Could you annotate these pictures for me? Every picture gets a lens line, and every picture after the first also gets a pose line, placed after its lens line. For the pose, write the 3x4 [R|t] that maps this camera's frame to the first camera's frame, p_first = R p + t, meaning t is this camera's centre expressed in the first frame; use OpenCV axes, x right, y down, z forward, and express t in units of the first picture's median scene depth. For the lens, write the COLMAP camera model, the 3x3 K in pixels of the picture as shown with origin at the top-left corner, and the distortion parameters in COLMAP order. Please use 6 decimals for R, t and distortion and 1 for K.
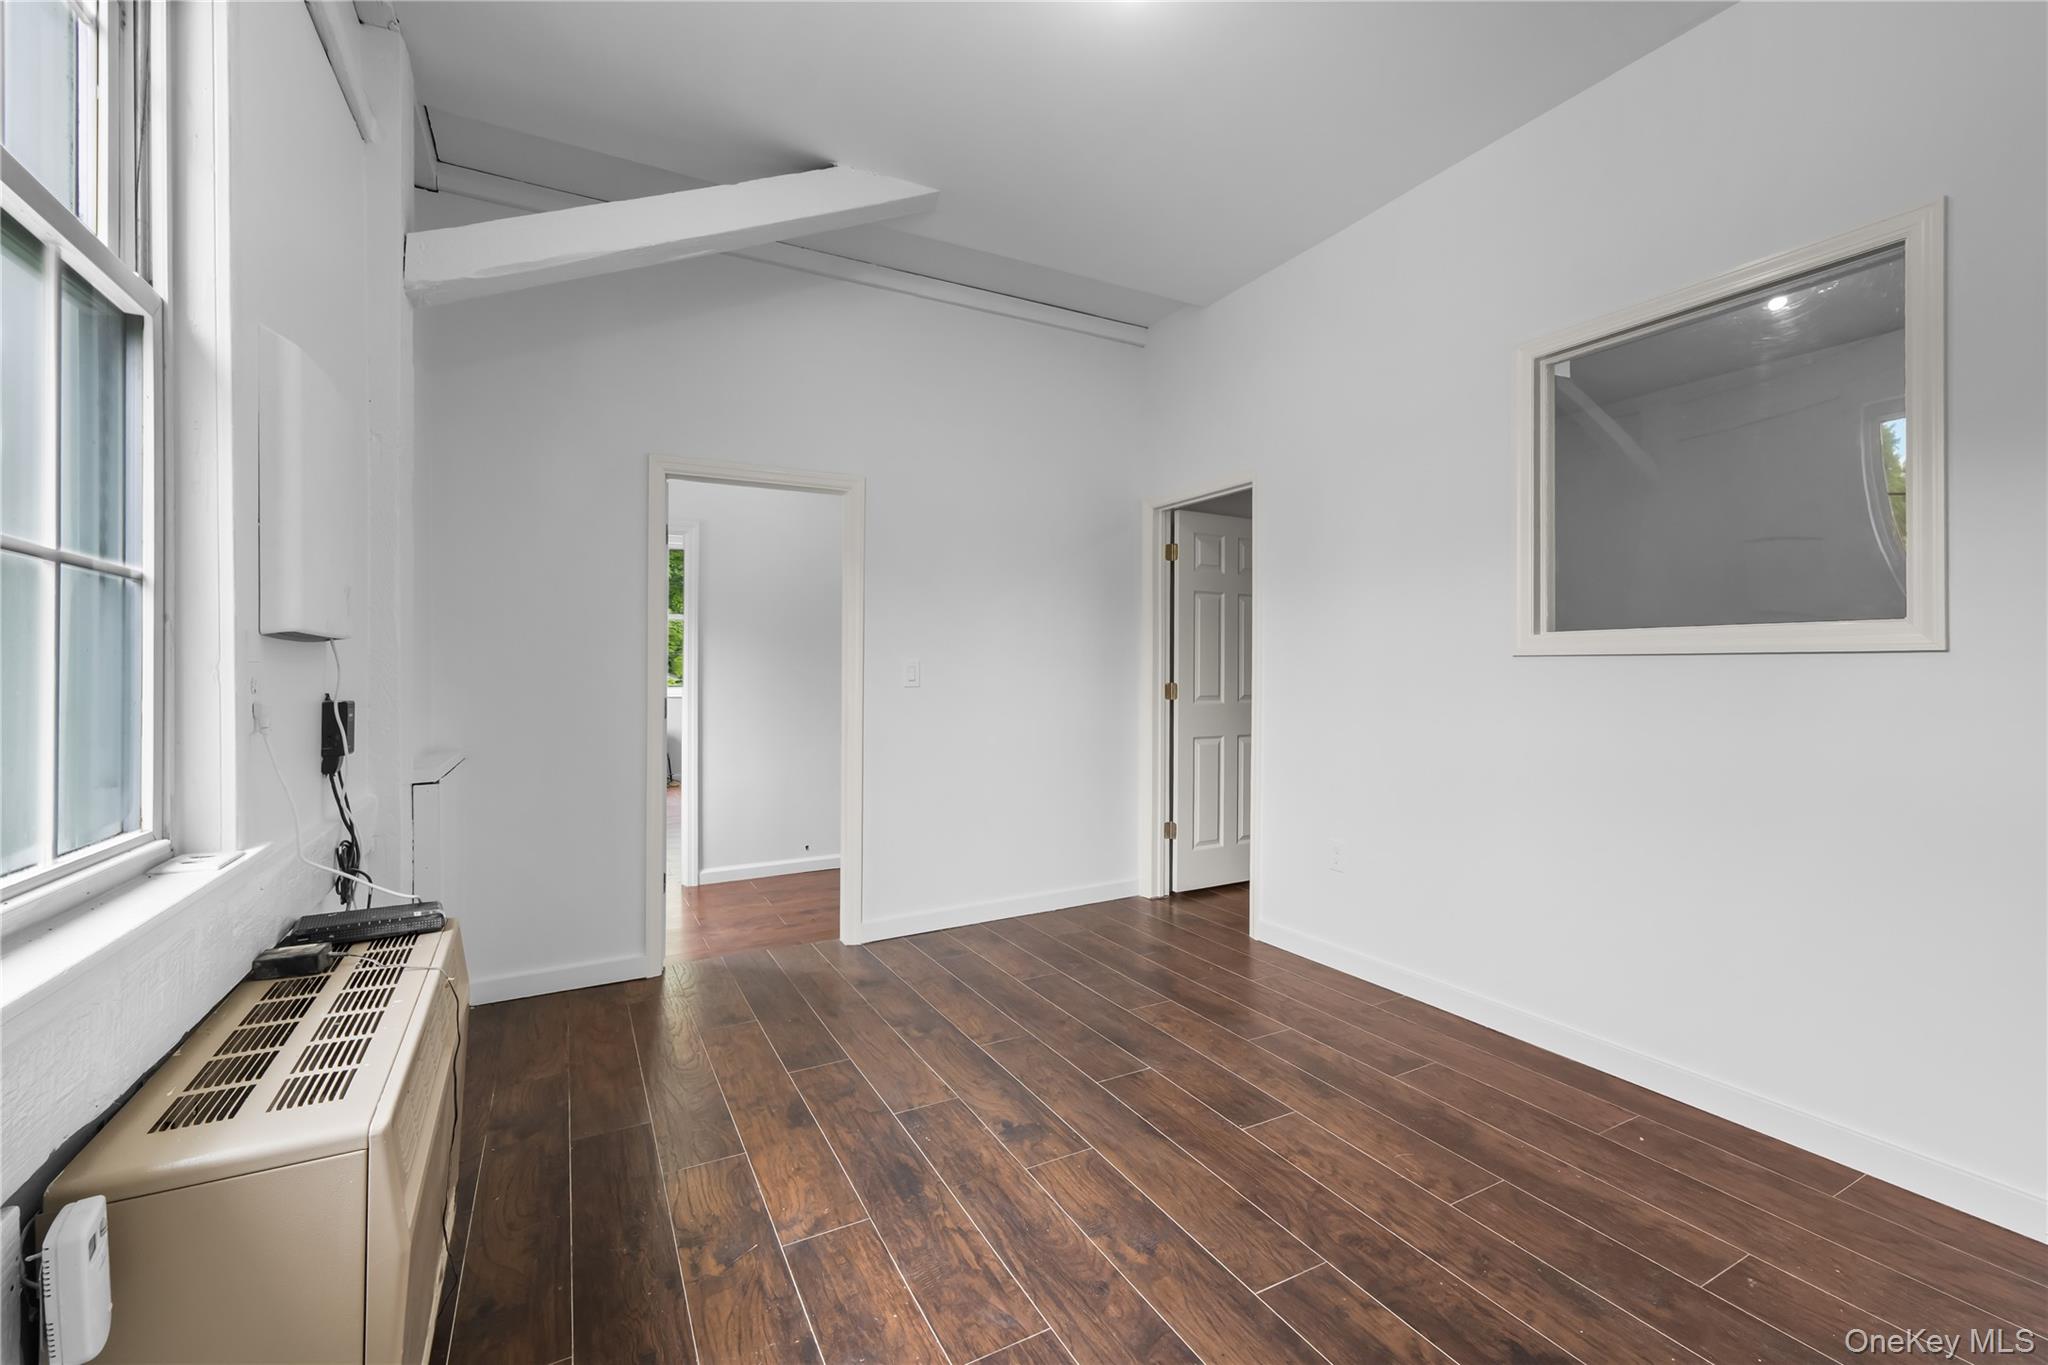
lens RADIAL K [[881.3, 0, 1024.3], [0, 881.3, 670.3], [0, 0, 1]] dist [0.001332, 0.000274]
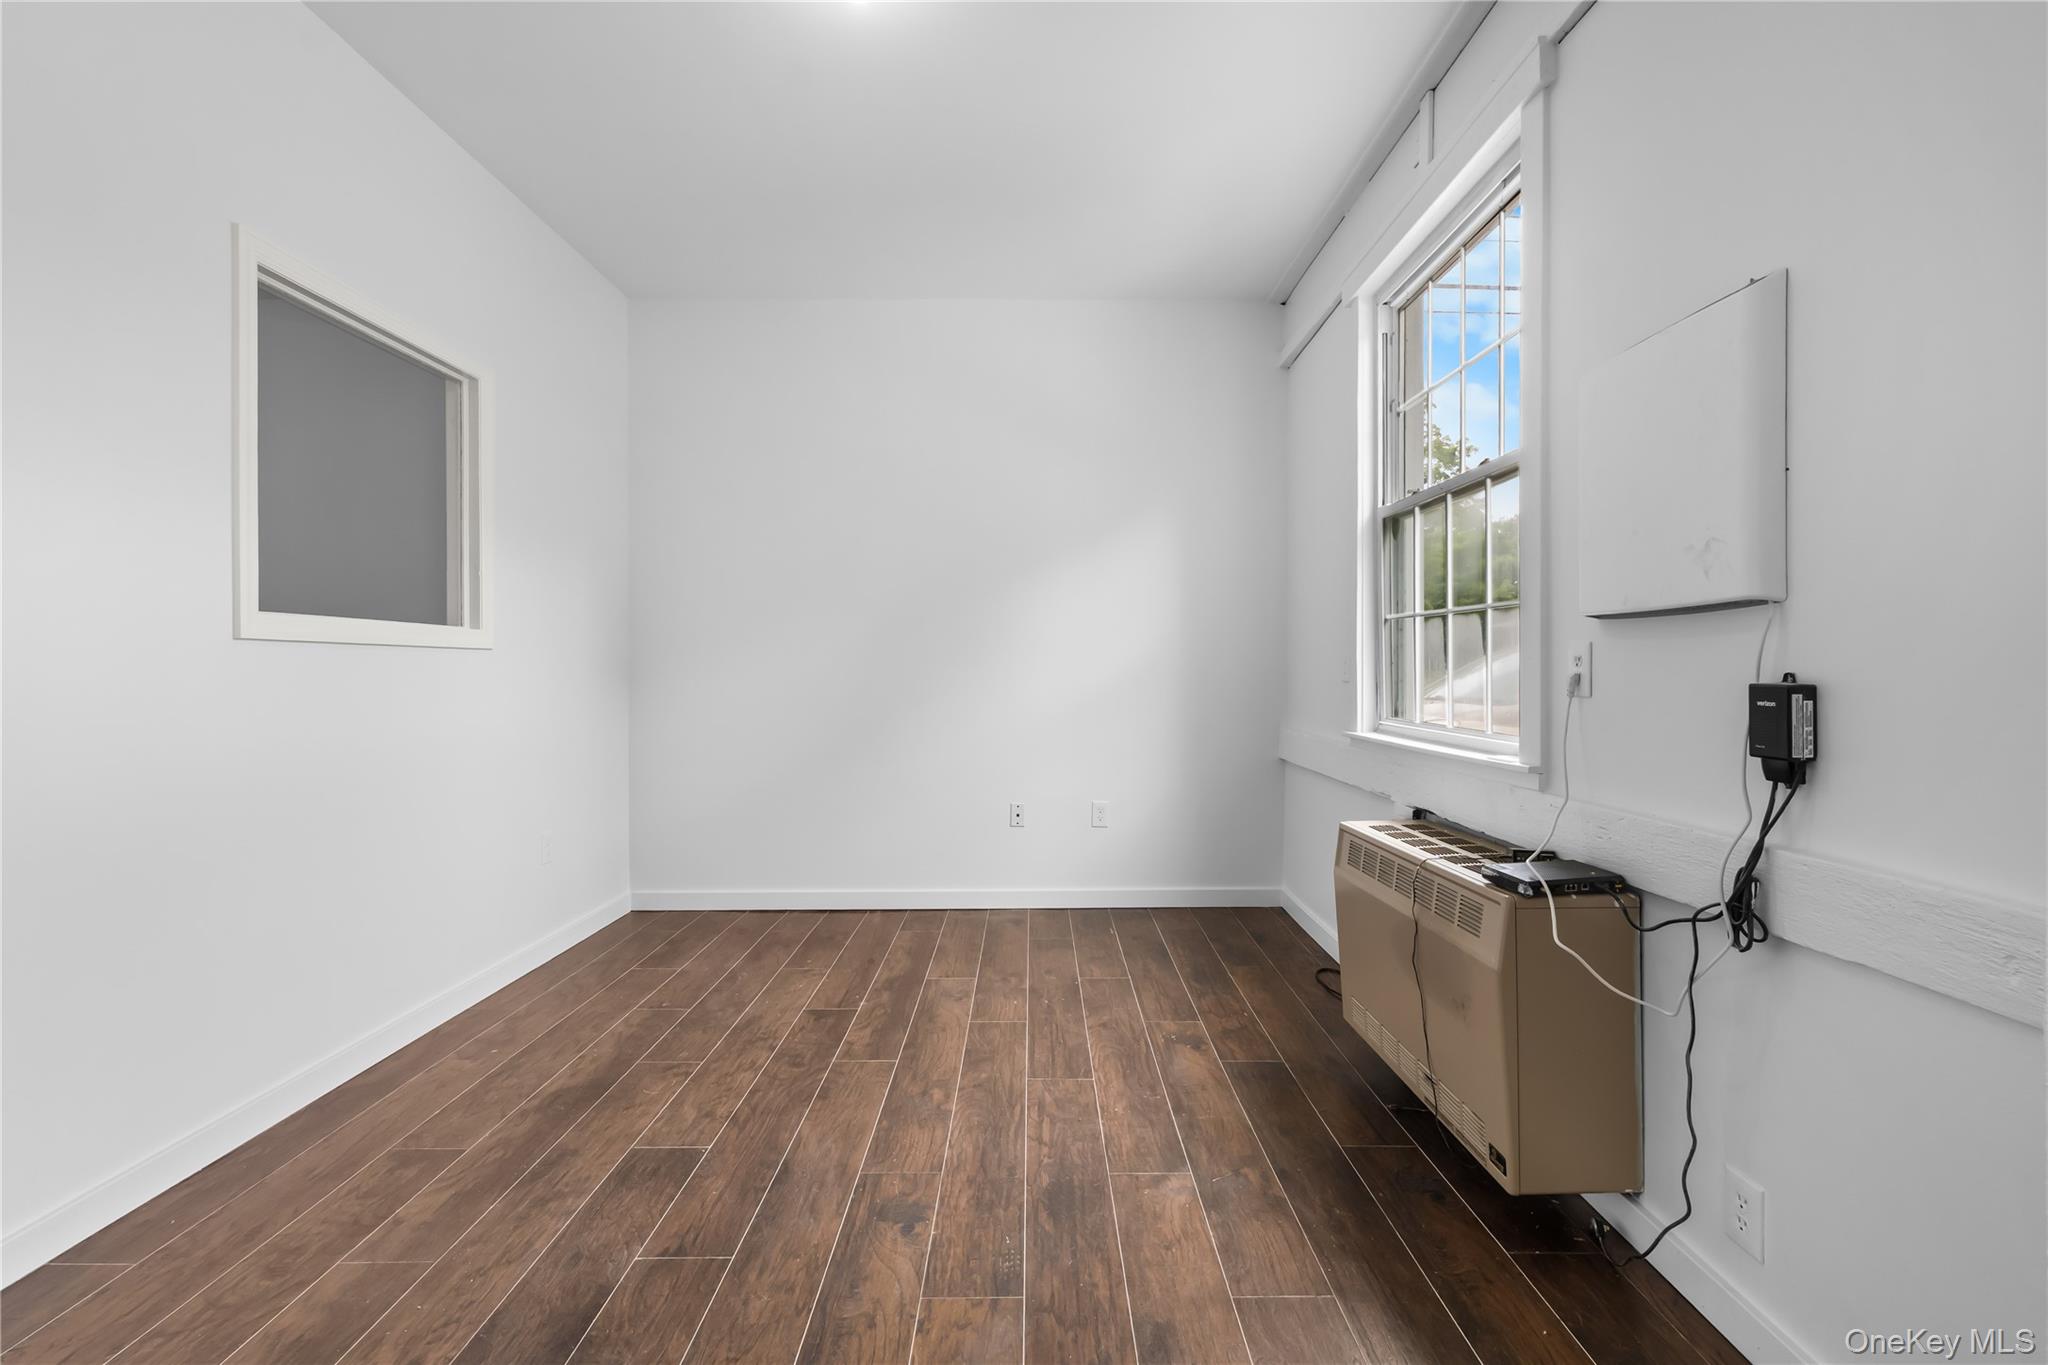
lens RADIAL K [[881.3, 0, 1024.3], [0, 881.3, 670.3], [0, 0, 1]] dist [0.001332, 0.000274]
pose [[-0.883917, 0.004518, 0.467623, -0.544824], [0.005876, 0.999982, 0.001446, 0.013613], [-0.467607, 0.004026, -0.883927, 1.851069]]
